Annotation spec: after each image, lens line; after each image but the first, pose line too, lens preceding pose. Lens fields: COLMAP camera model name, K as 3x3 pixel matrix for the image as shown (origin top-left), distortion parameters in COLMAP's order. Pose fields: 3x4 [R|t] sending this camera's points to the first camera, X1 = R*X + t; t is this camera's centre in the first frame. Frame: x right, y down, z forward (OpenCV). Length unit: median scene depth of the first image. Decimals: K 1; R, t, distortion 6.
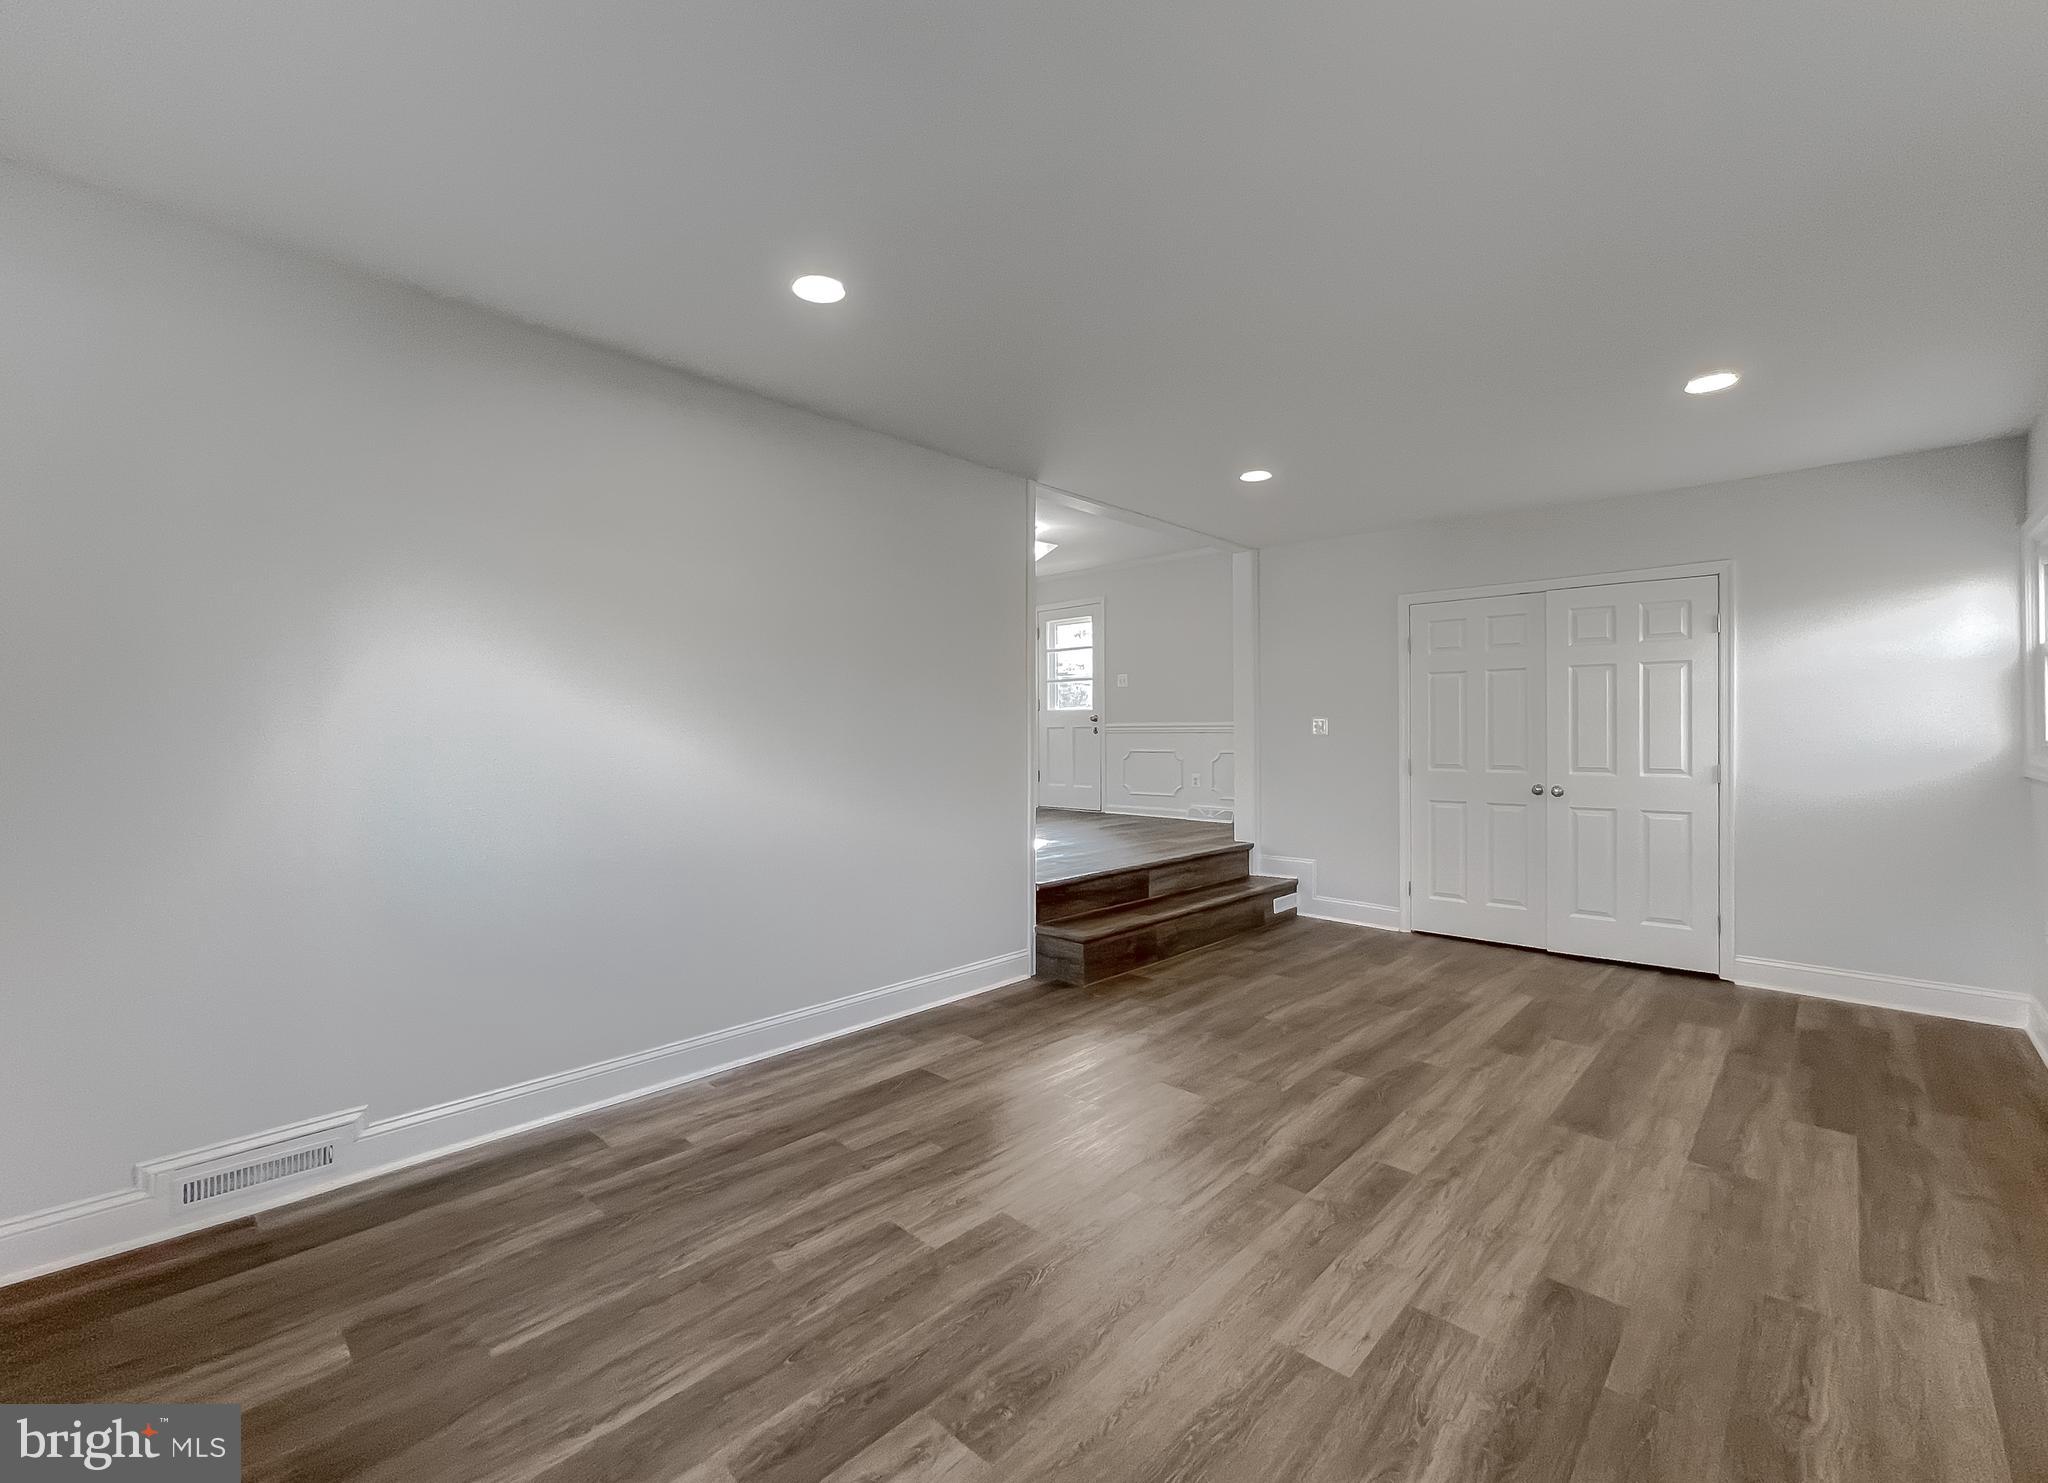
lens RADIAL K [[871.7, 0, 1015.4], [0, 871.7, 741.8], [0, 0, 1]] dist [-0.000720, 0.000019]
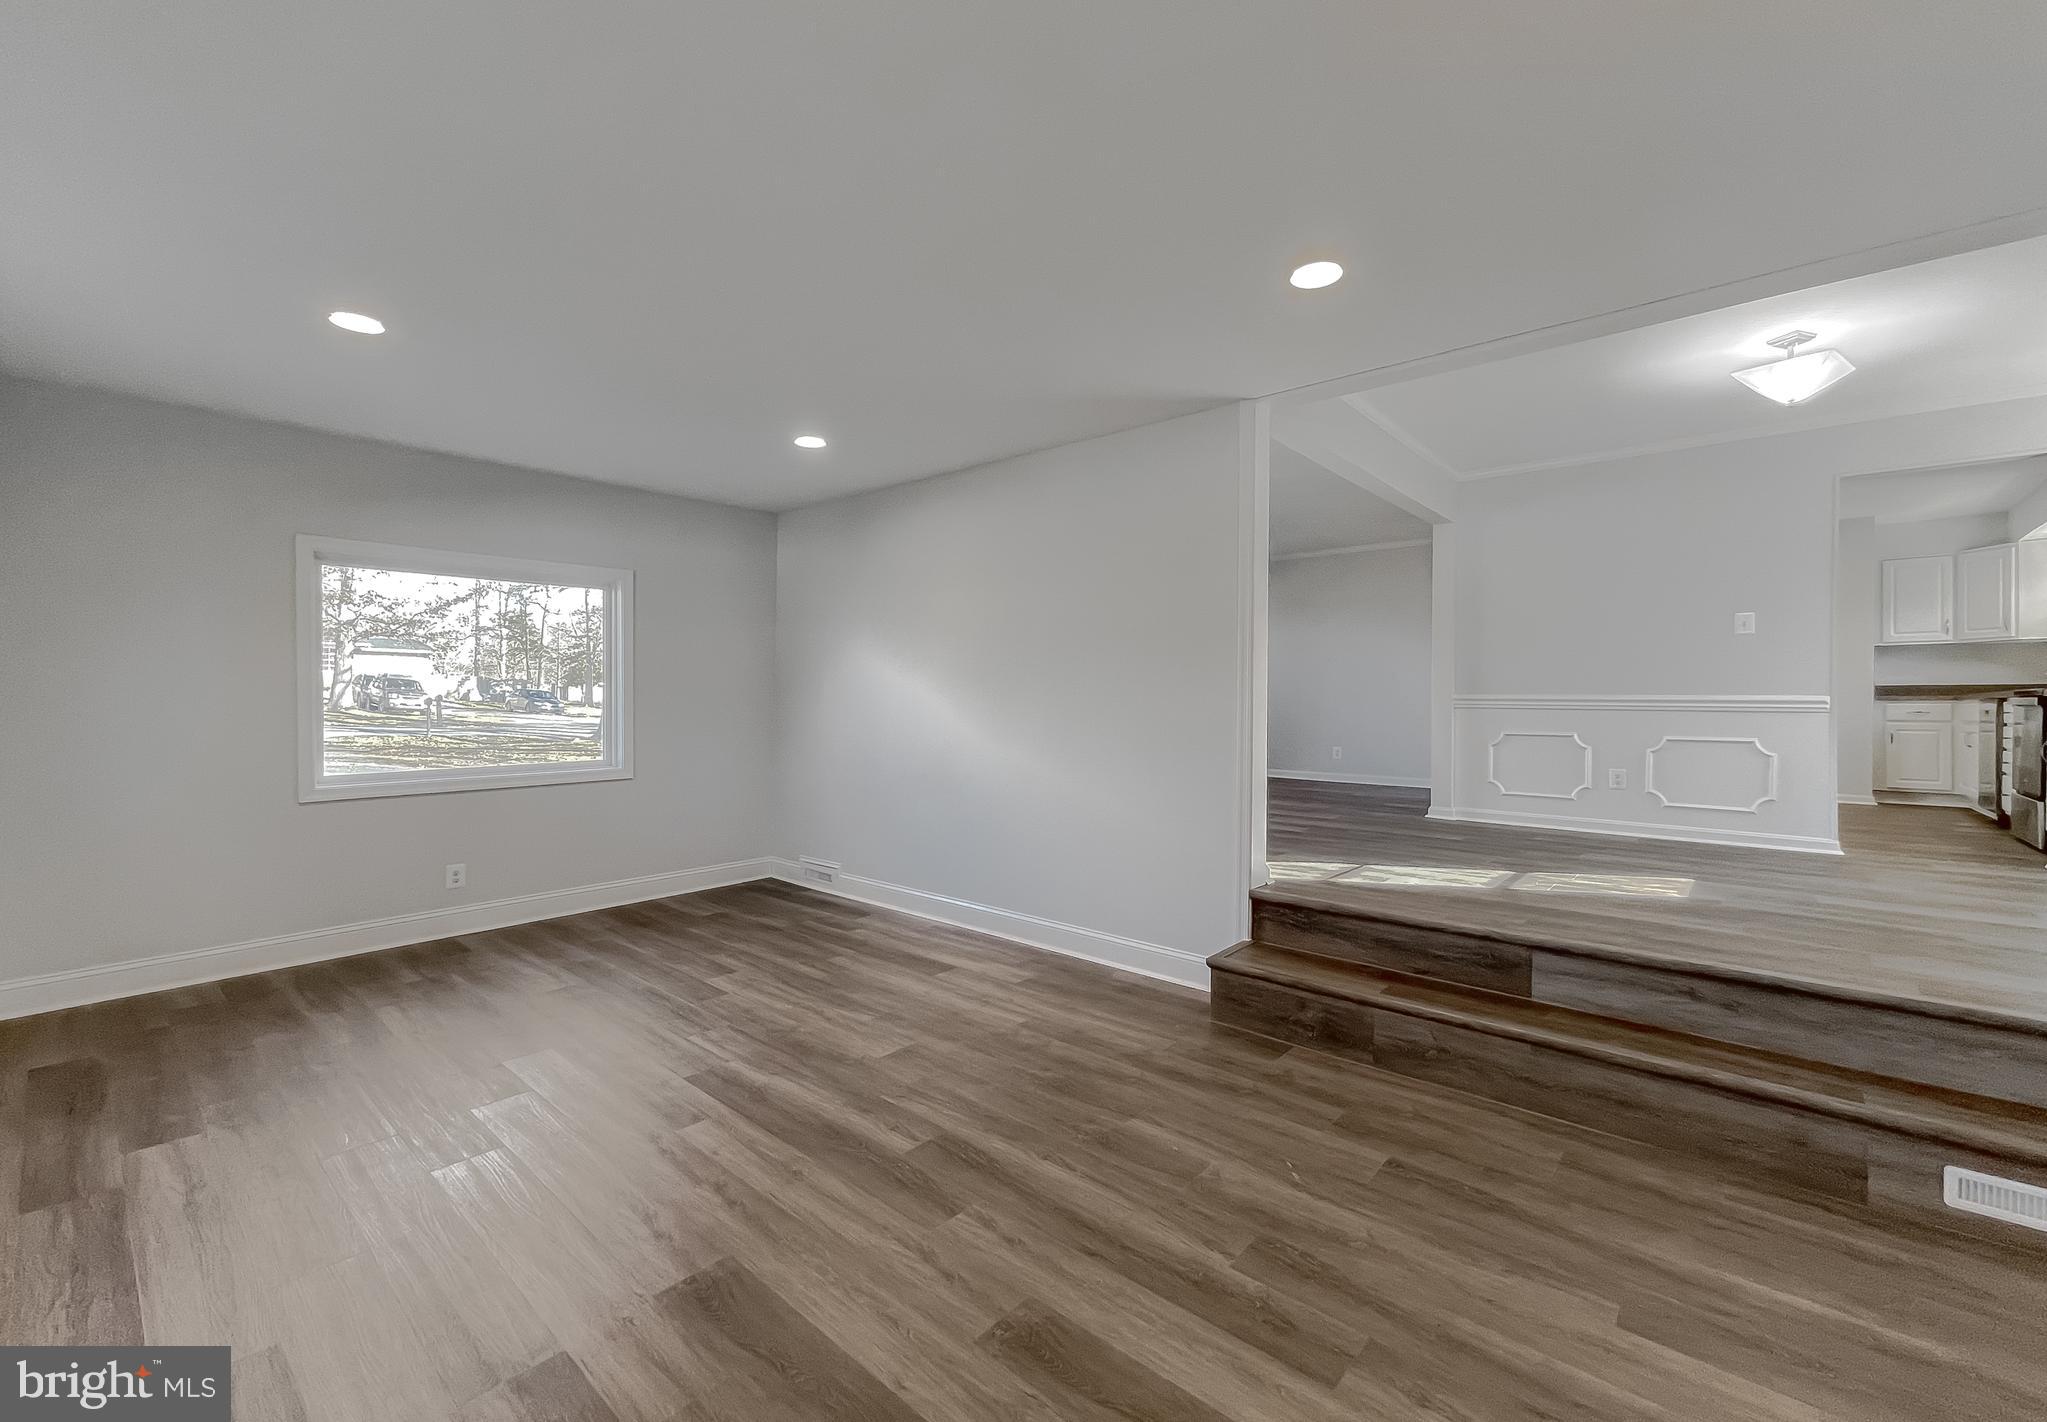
lens RADIAL K [[852.4, 0, 1014.8], [0, 852.4, 698.3], [0, 0, 1]] dist [0.000601, 0.000350]
pose [[0.034522, 0.000849, -0.999404, 0.855833], [-0.018248, 0.999833, 0.000219, -0.013512], [0.999237, 0.018230, 0.034532, 0.783225]]
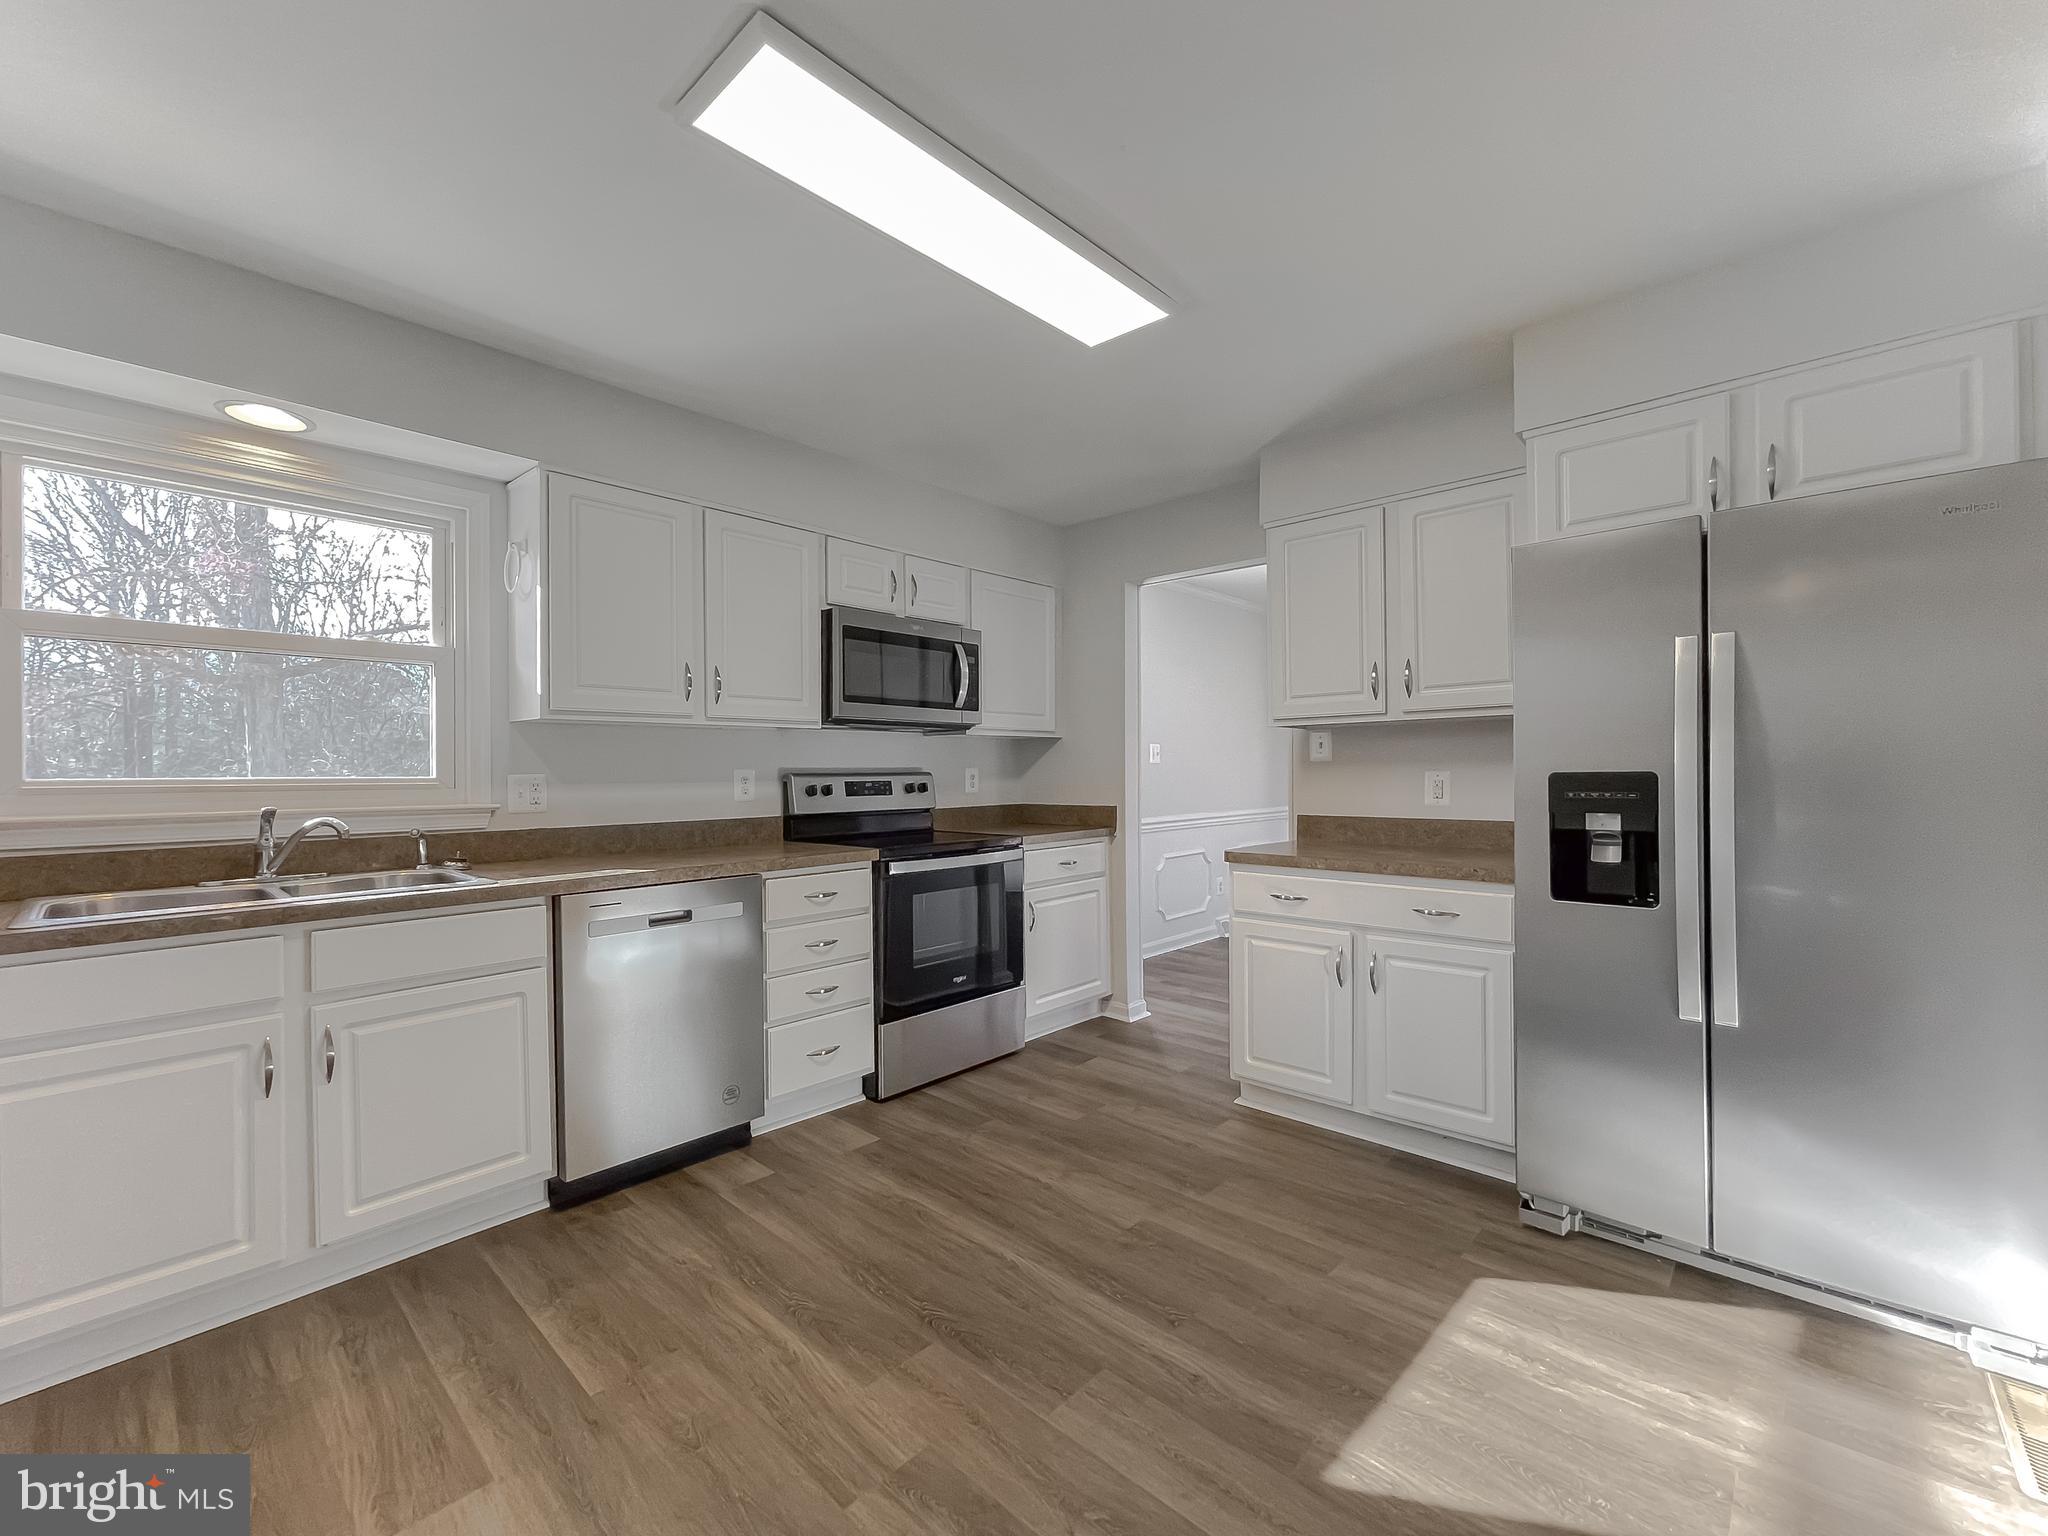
lens RADIAL K [[854.5, 0, 1013.1], [0, 854.5, 796.9], [0, 0, 1]] dist [-0.001342, 0.000153]
pose [[-0.002540, -0.026740, 0.999639, -1.033234], [0.019934, 0.999442, 0.026786, -0.111013], [-0.999798, 0.019995, -0.002006, 2.159510]]
